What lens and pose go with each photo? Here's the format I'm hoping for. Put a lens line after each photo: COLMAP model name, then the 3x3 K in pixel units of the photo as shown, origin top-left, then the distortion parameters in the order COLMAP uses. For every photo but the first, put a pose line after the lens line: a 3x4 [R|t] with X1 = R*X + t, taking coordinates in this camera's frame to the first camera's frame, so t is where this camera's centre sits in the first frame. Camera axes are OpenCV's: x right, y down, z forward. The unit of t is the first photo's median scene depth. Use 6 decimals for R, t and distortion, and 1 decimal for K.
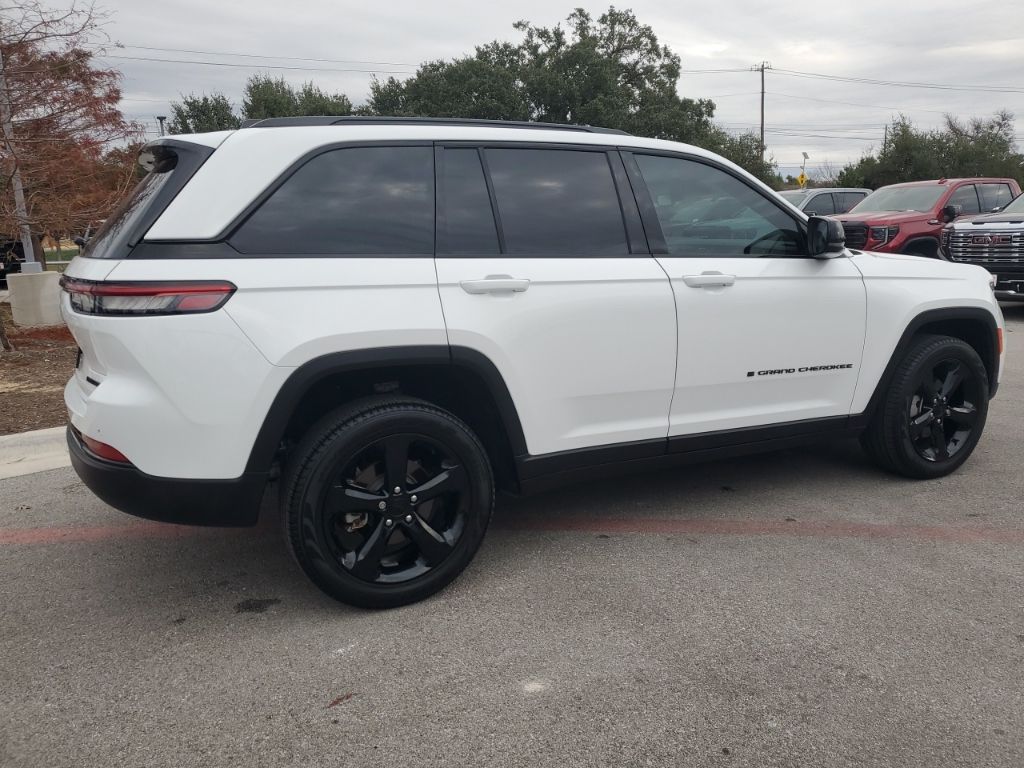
lens RADIAL K [[777.9, 0, 510.6], [0, 777.9, 395.6], [0, 0, 1]] dist [0.015289, 0.002906]
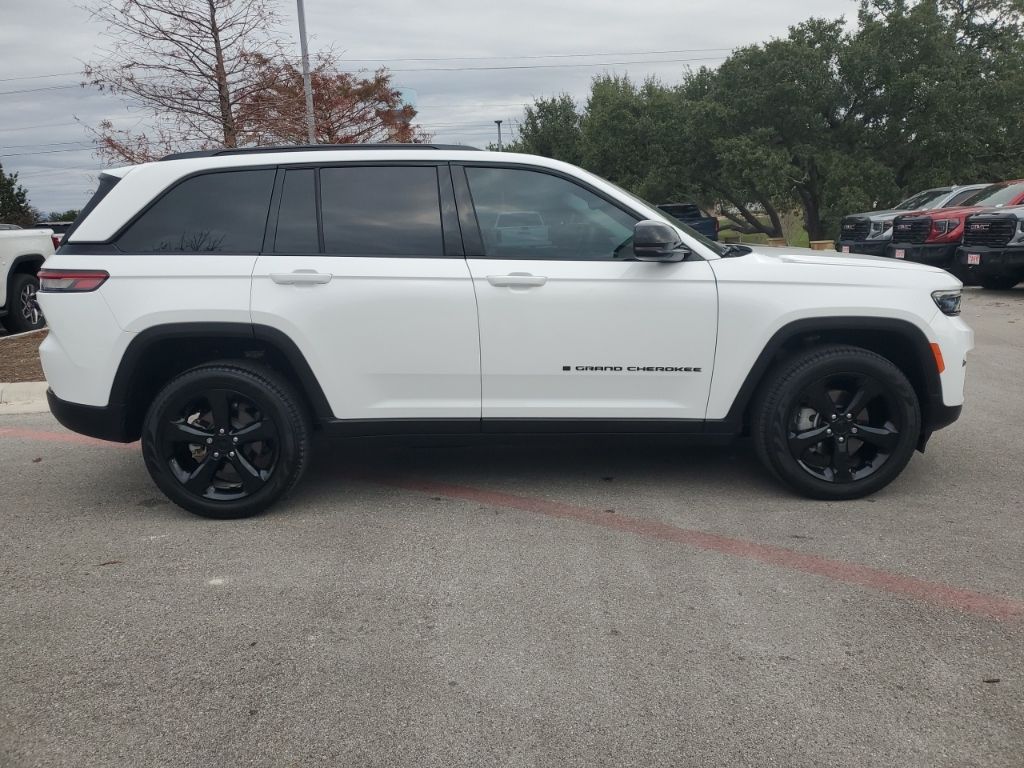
lens RADIAL K [[778.3, 0, 514.5], [0, 778.3, 390.5], [0, 0, 1]] dist [0.019520, 0.006824]
pose [[0.903015, 0.087187, -0.420669, 0.606180], [-0.084063, 0.996121, 0.026003, -0.016794], [0.421304, 0.011882, 0.906842, 0.002321]]
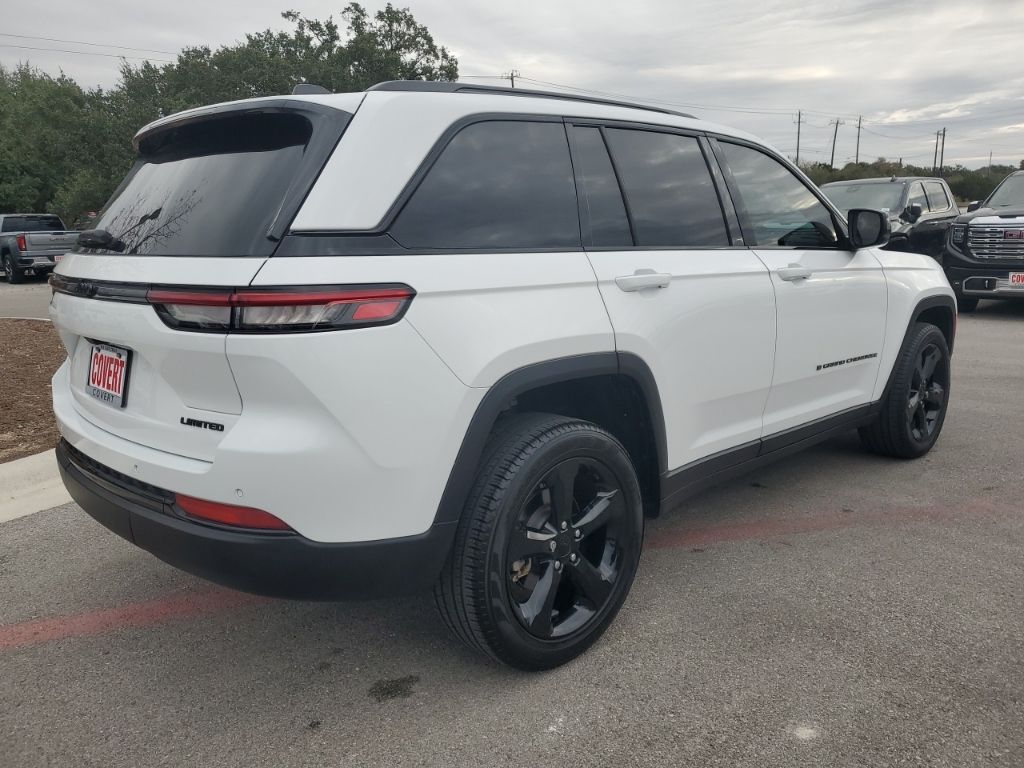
lens RADIAL K [[785.9, 0, 501.8], [0, 785.9, 386.6], [0, 0, 1]] dist [0.024872, -0.015667]
pose [[0.956362, -0.059202, 0.286123, -0.316267], [0.063624, 0.997955, -0.006174, -0.020130], [-0.285173, 0.024109, 0.958173, 0.137844]]
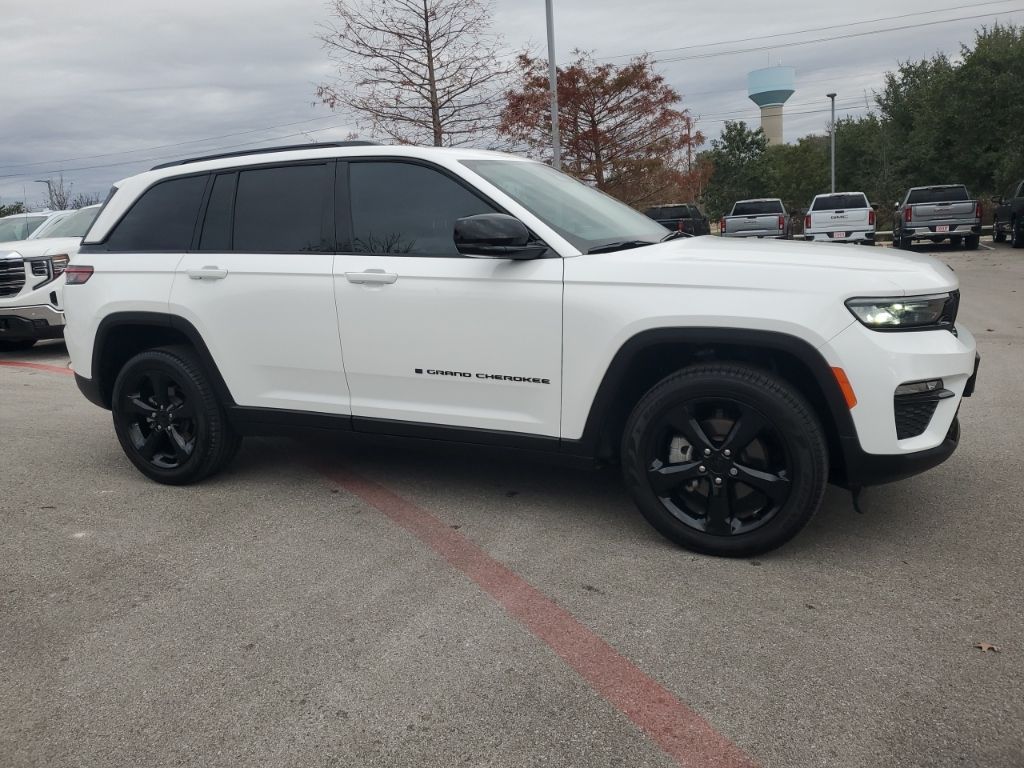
lens RADIAL K [[777.9, 0, 510.6], [0, 777.9, 395.6], [0, 0, 1]] dist [0.015289, 0.002906]
pose [[0.622629, 0.155239, -0.766965, 1.017100], [-0.129797, 0.987036, 0.094412, -0.093872], [0.771678, 0.040765, 0.634706, 0.394941]]
